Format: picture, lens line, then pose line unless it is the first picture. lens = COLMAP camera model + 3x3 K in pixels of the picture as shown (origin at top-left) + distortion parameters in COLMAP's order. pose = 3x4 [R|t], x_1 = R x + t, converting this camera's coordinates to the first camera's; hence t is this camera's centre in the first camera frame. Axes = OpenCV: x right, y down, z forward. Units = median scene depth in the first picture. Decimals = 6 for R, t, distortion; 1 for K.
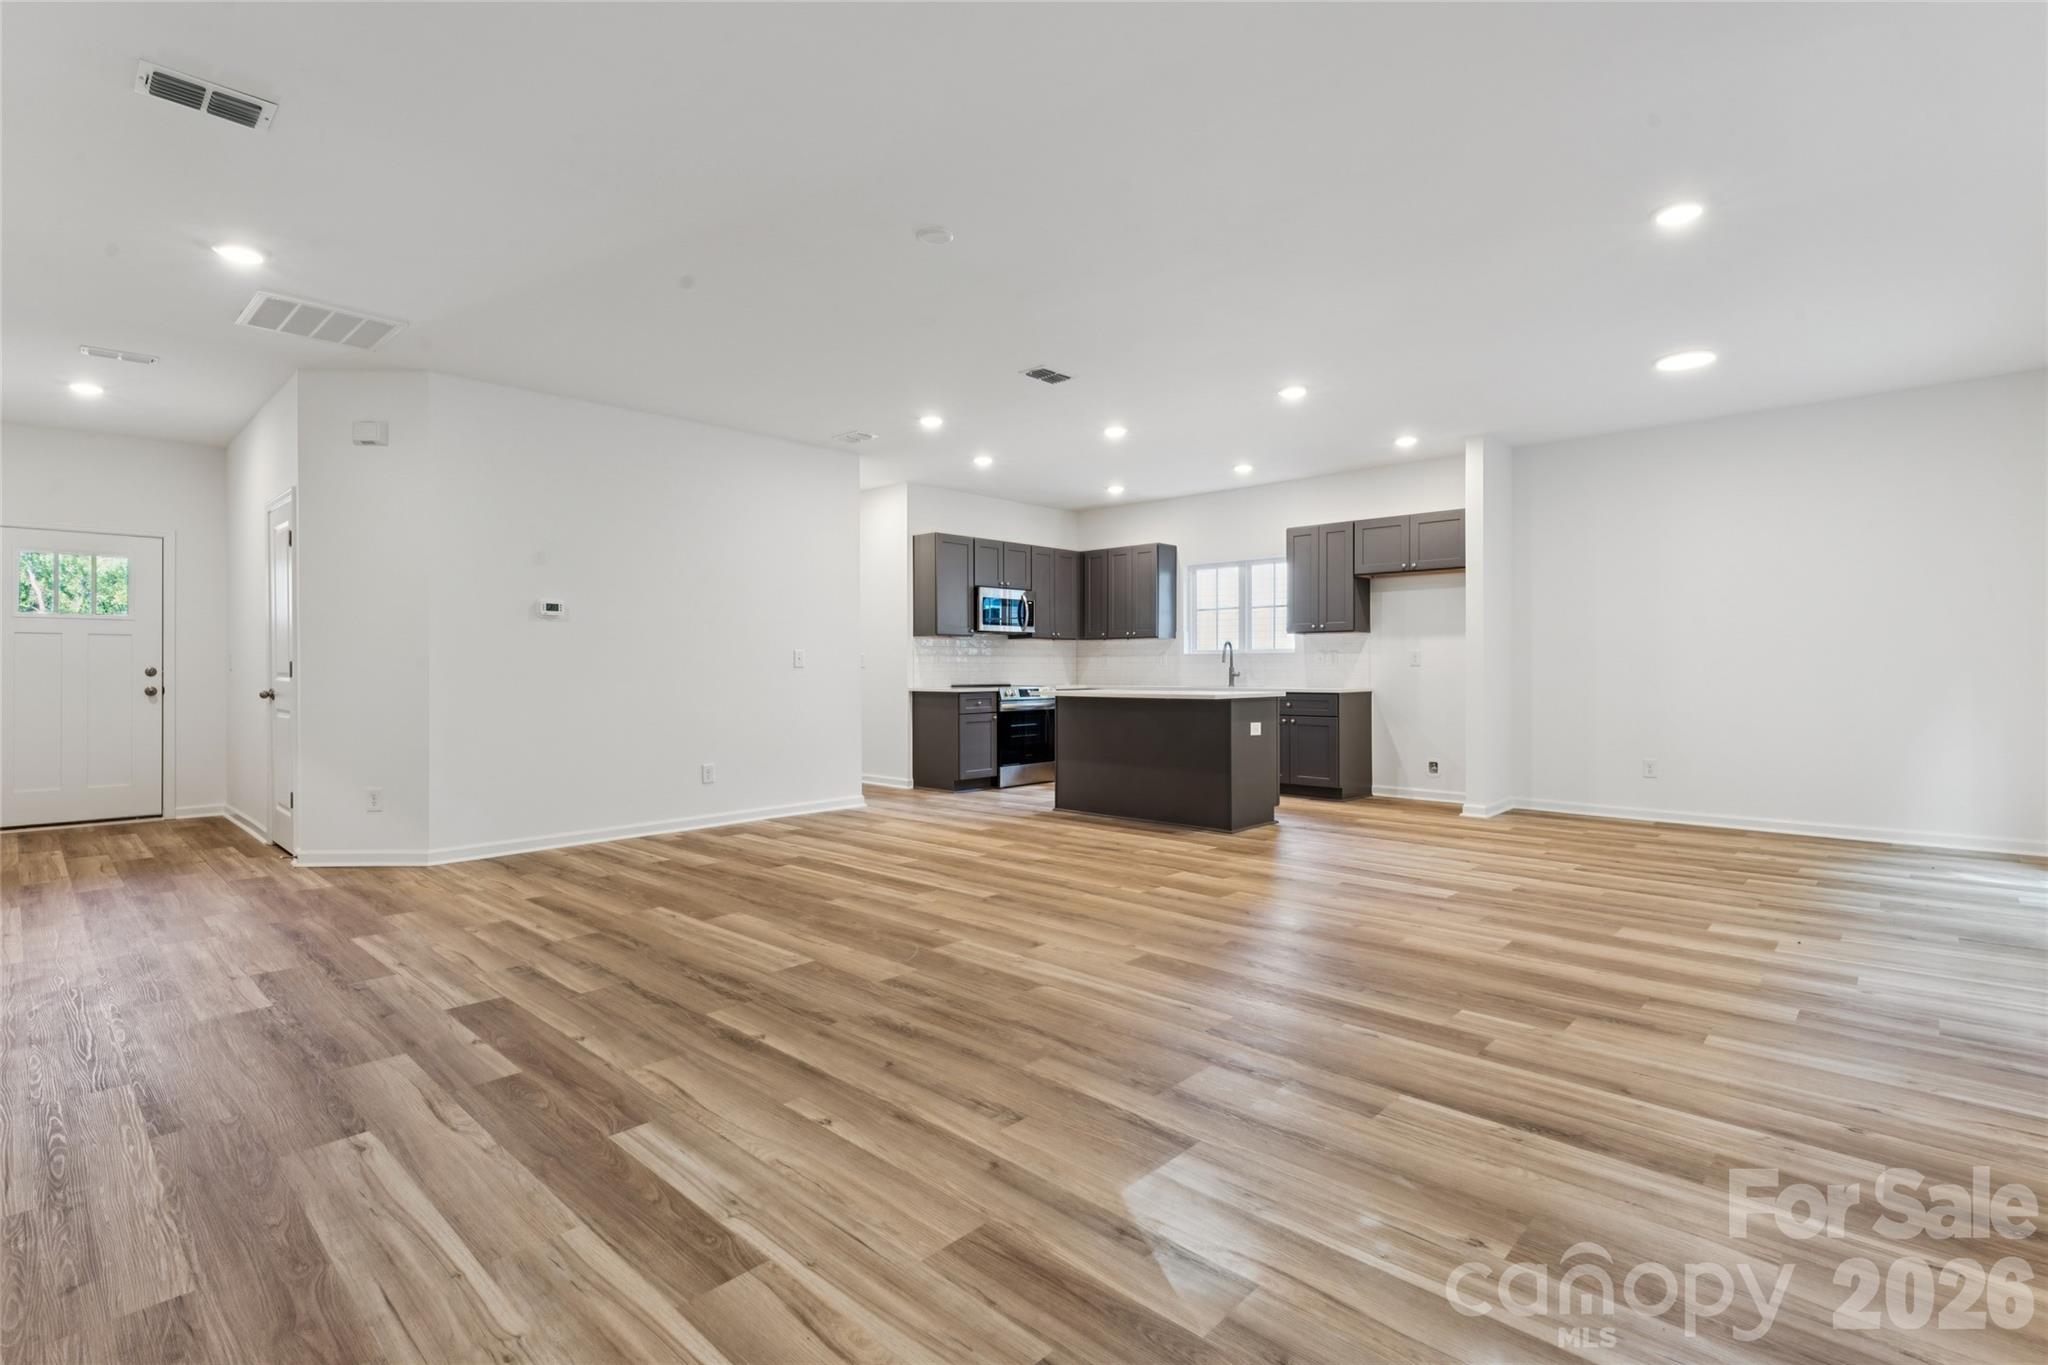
lens RADIAL K [[954.7, 0, 1022.0], [0, 954.7, 688.6], [0, 0, 1]] dist [-0.001438, -0.000164]
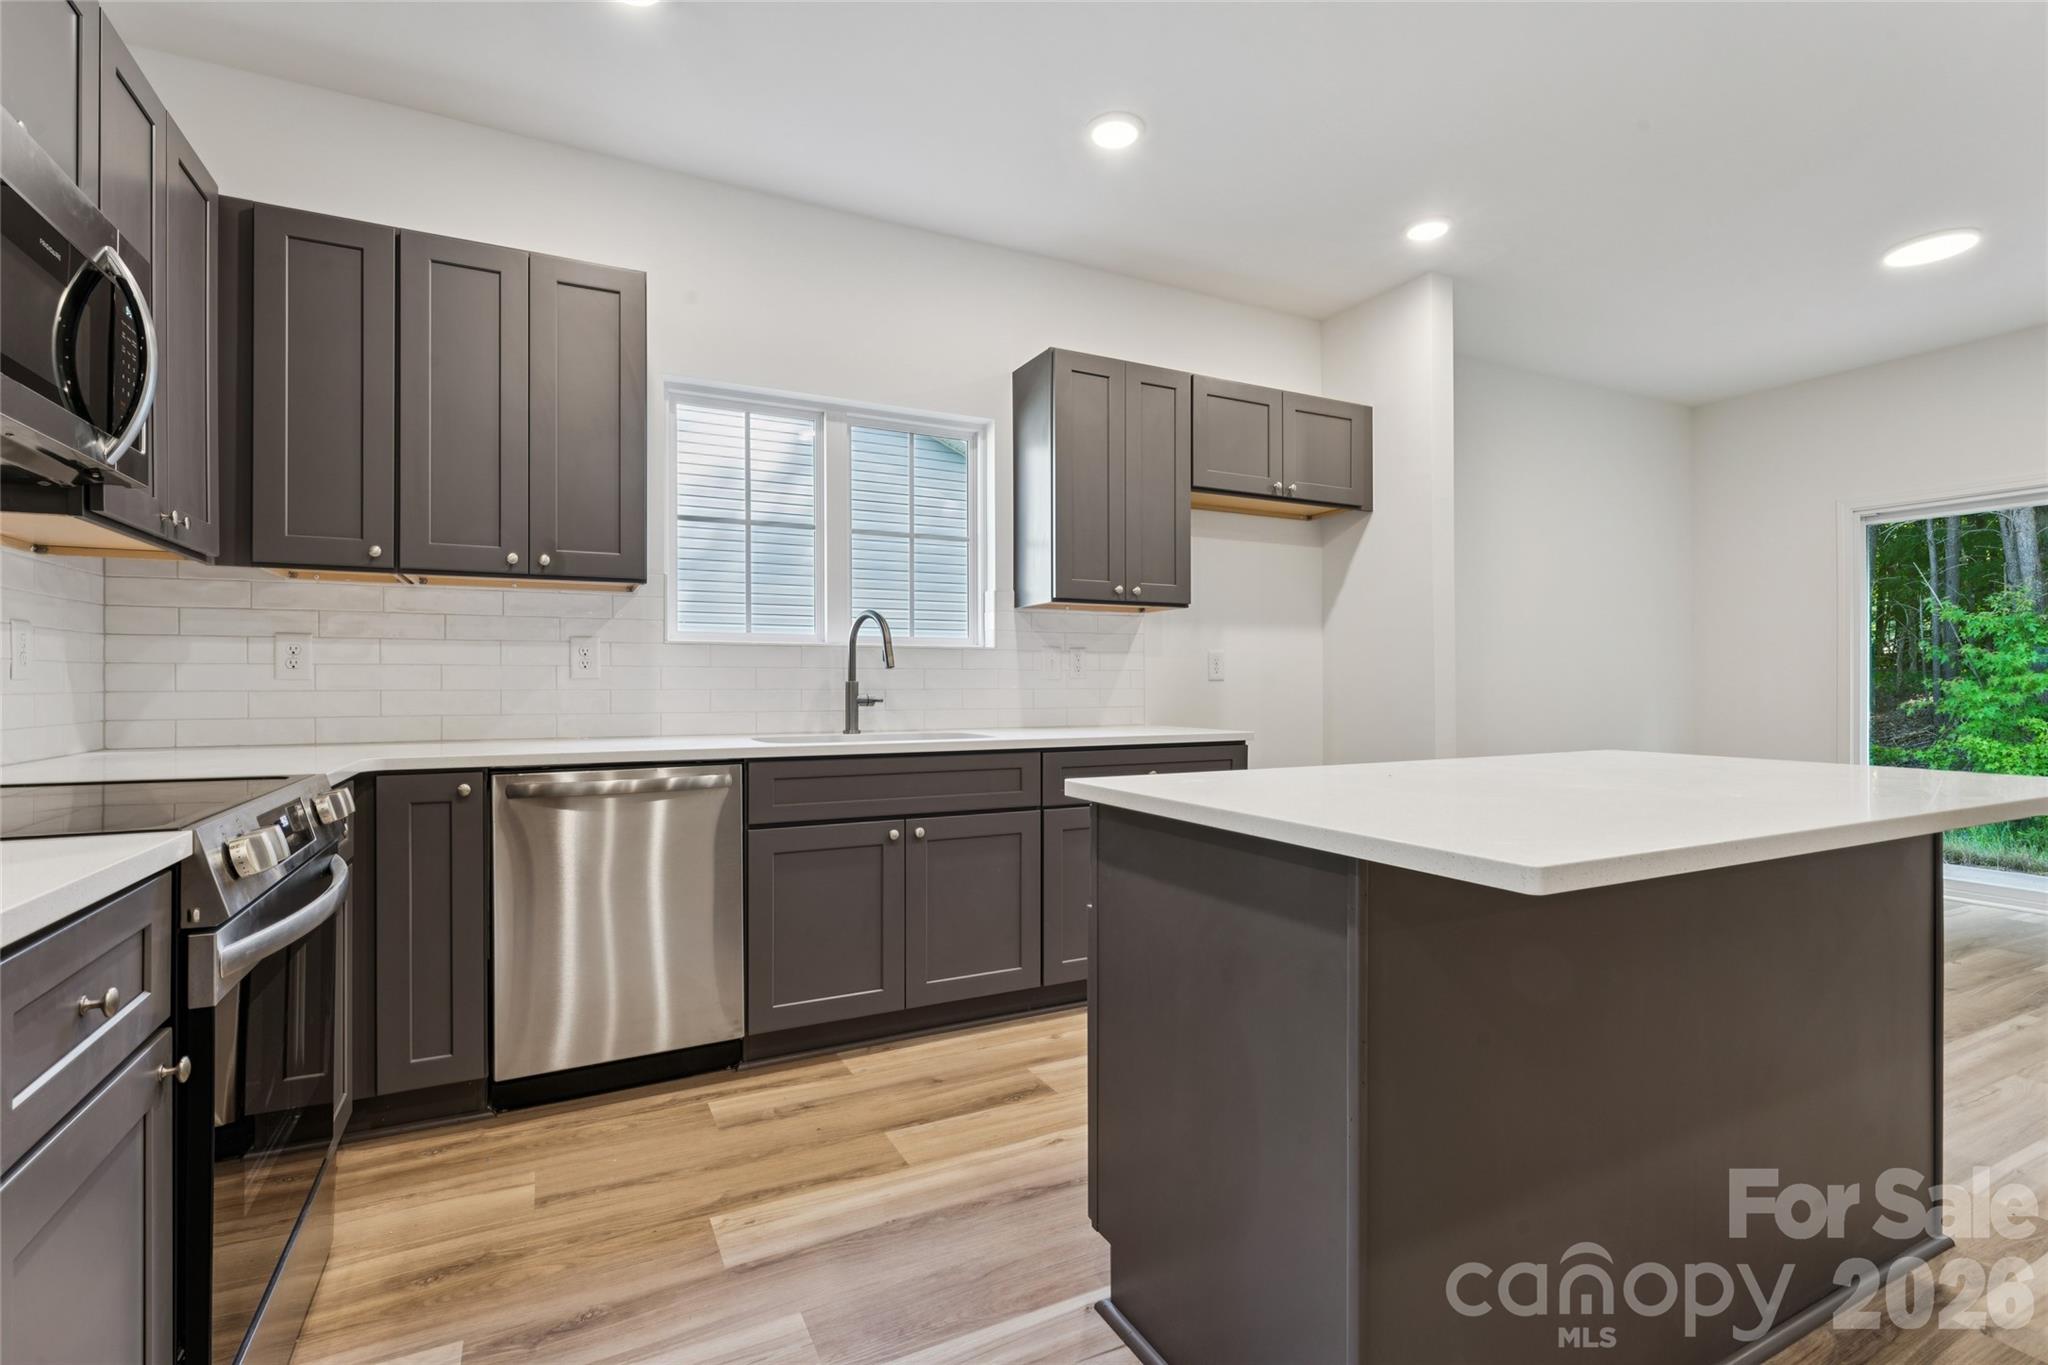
lens RADIAL K [[954.7, 0, 1030.4], [0, 954.7, 679.8], [0, 0, 1]] dist [-0.001438, -0.000164]
pose [[0.336123, 0.006143, 0.941798, -0.245854], [0.017226, 0.999771, -0.012669, -0.040274], [-0.941661, 0.020482, 0.335940, 1.879412]]
